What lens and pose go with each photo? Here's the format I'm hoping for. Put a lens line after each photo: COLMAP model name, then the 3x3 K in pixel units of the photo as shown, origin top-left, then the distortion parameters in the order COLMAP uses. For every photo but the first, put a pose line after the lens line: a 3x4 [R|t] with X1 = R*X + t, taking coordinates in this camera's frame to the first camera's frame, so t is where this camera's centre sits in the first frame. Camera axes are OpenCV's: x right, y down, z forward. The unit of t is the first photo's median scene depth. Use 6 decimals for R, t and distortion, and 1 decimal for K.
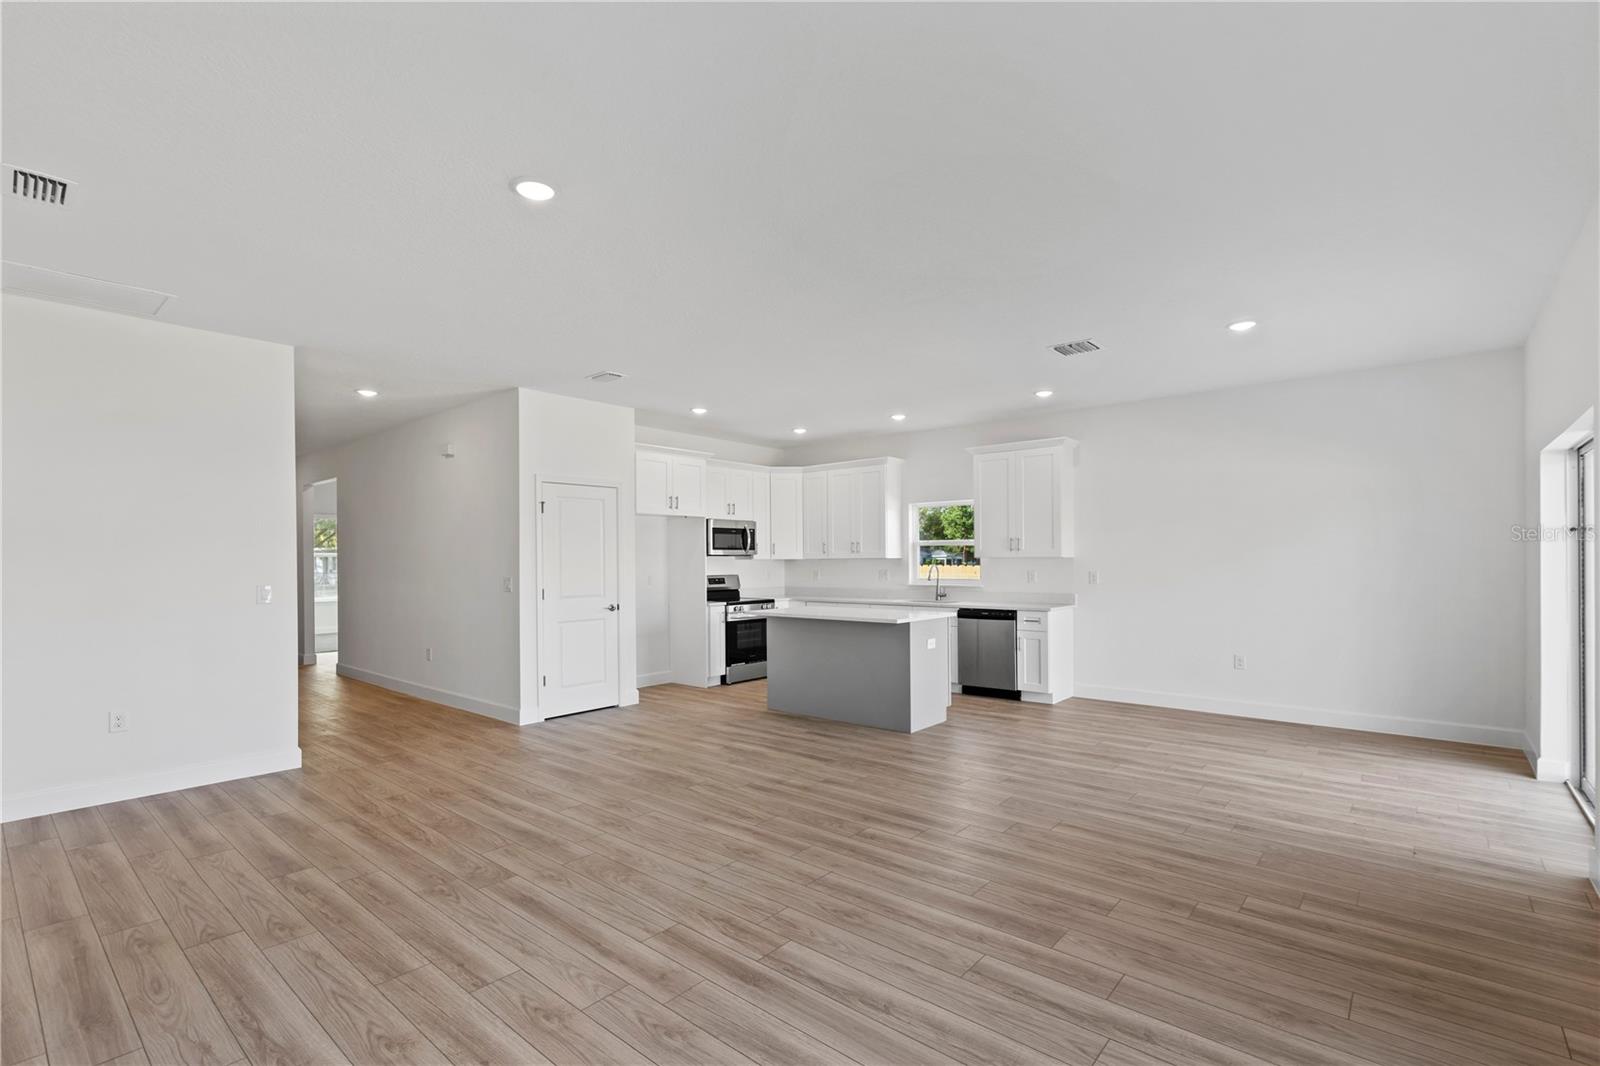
lens RADIAL K [[731.2, 0, 799.7], [0, 731.2, 557.6], [0, 0, 1]] dist [0.002010, -0.000733]
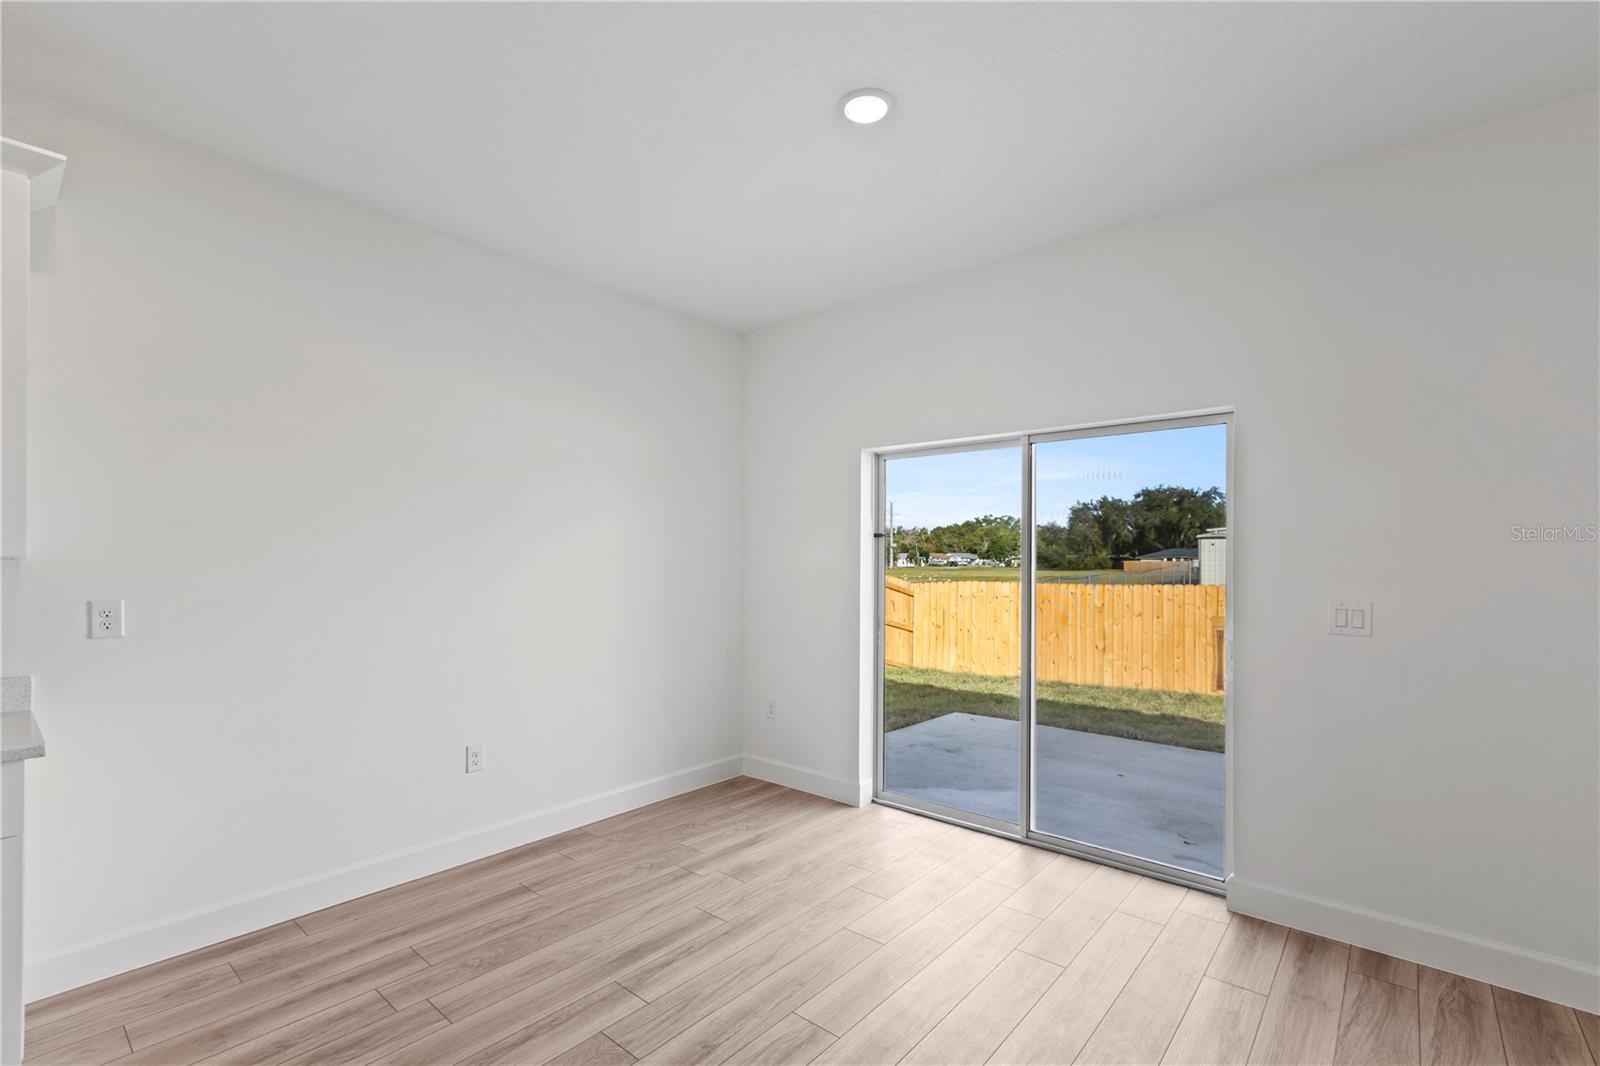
lens RADIAL K [[708.2, 0, 799.5], [0, 708.2, 557.0], [0, 0, 1]] dist [-0.001759, -0.000122]
pose [[-0.001172, 0.012353, 0.999923, 0.075803], [-0.005683, 0.999907, -0.012359, 0.000642], [-0.999983, -0.005697, -0.001101, 0.700829]]
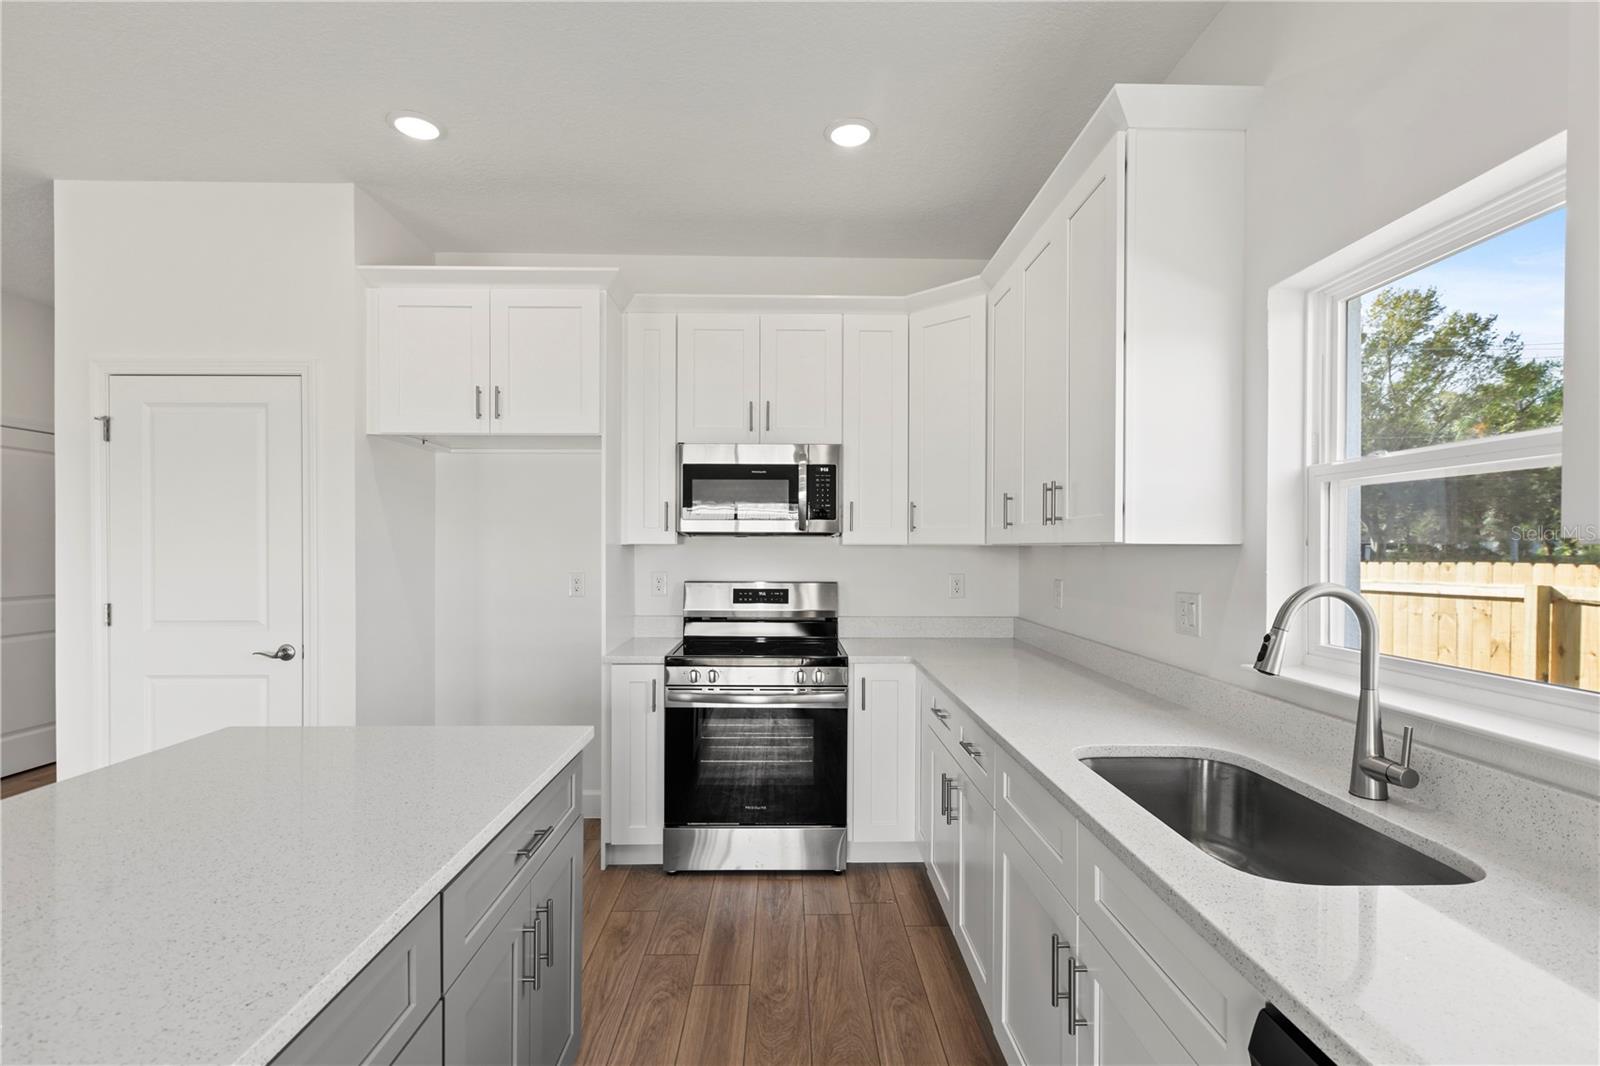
lens RADIAL K [[731.2, 0, 805.7], [0, 731.2, 548.2], [0, 0, 1]] dist [0.002010, -0.000733]
pose [[0.663310, 0.012545, -0.748240, 0.269993], [-0.004755, 0.999910, 0.012550, -0.000389], [0.748330, -0.004767, 0.663310, 0.932961]]
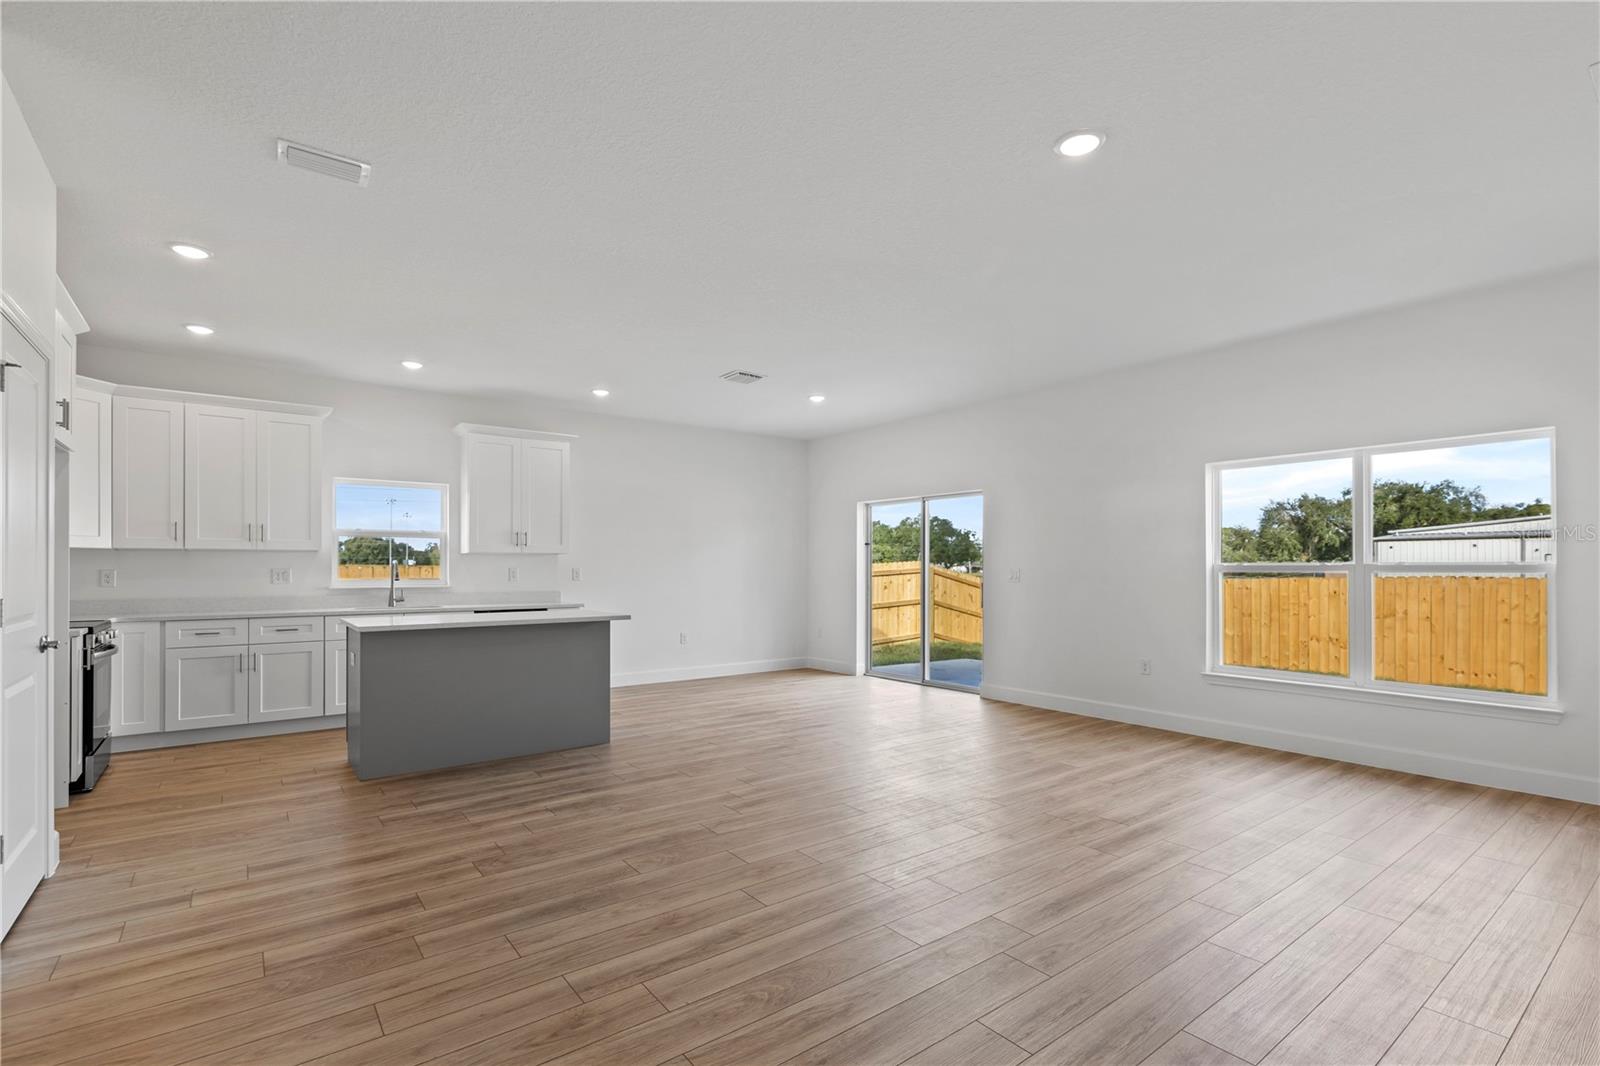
lens RADIAL K [[731.2, 0, 802.9], [0, 731.2, 565.7], [0, 0, 1]] dist [0.002010, -0.000733]
pose [[0.208642, 0.011678, 0.977922, -0.570100], [-0.003249, 0.999931, -0.011248, 0.026210], [-0.977987, -0.000830, 0.208666, 0.481633]]
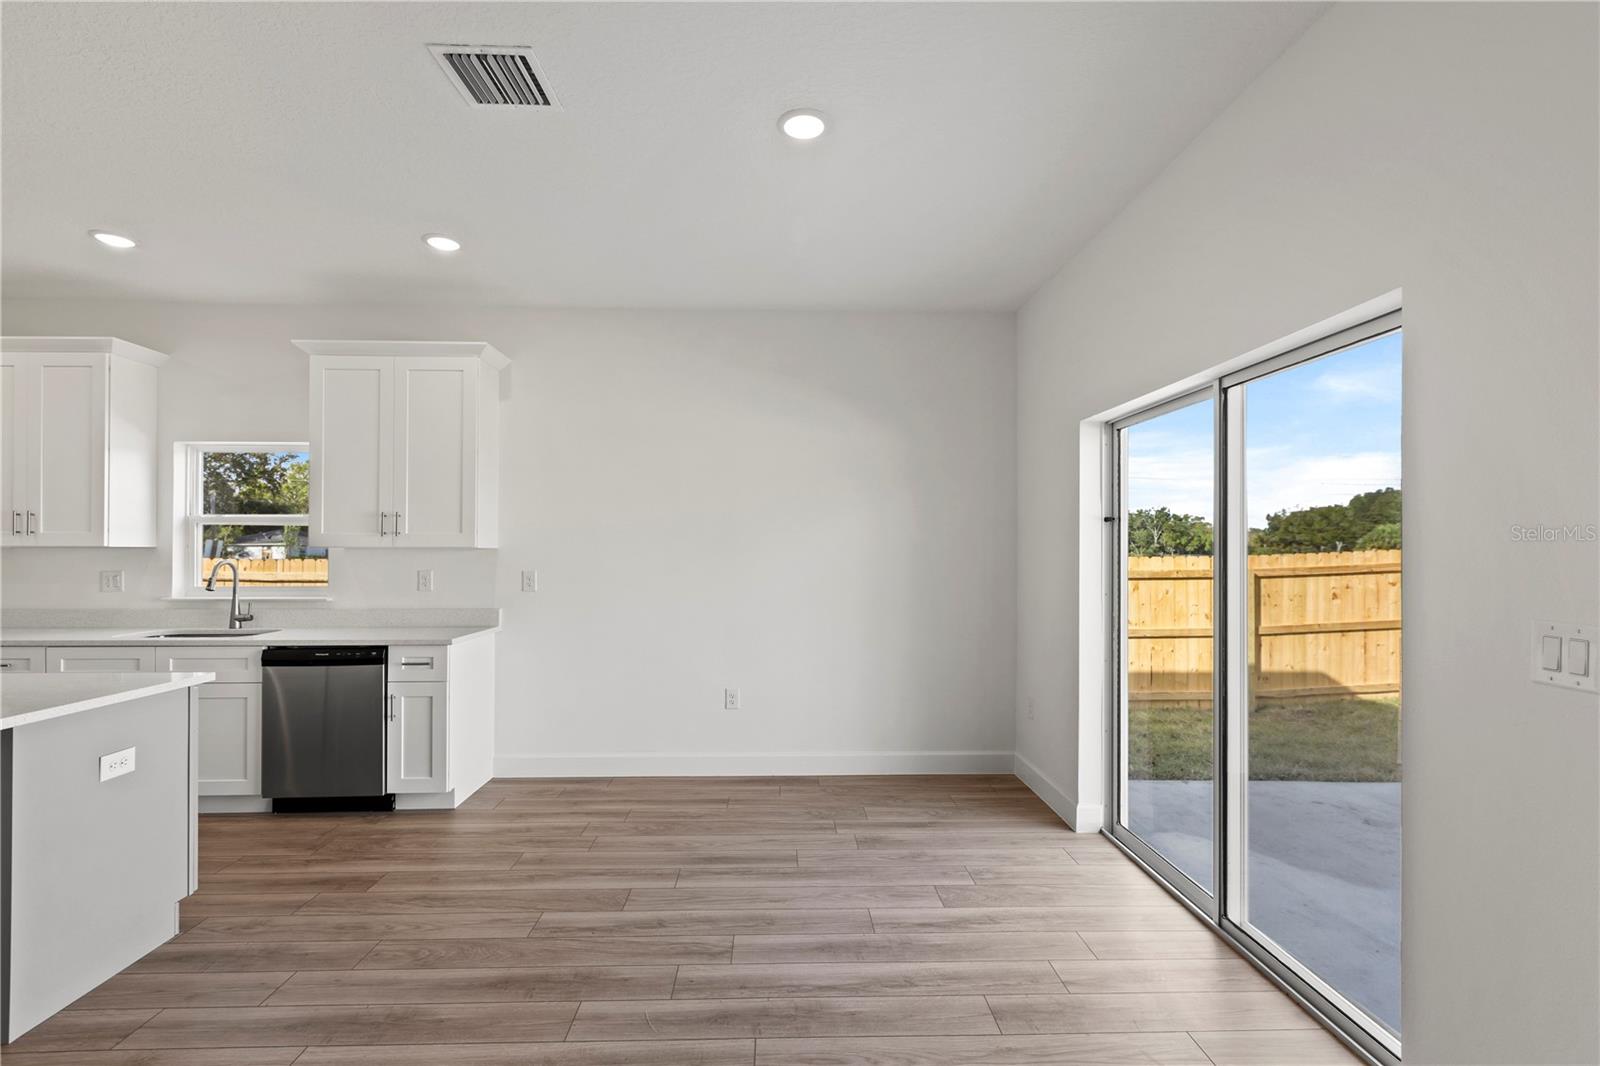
lens RADIAL K [[731.2, 0, 801.5], [0, 731.2, 540.1], [0, 0, 1]] dist [0.002010, -0.000733]
pose [[0.739942, 0.015958, 0.672481, 0.160241], [-0.007981, 0.999856, -0.014945, 0.000020], [-0.672623, 0.005691, 0.739963, 0.398830]]
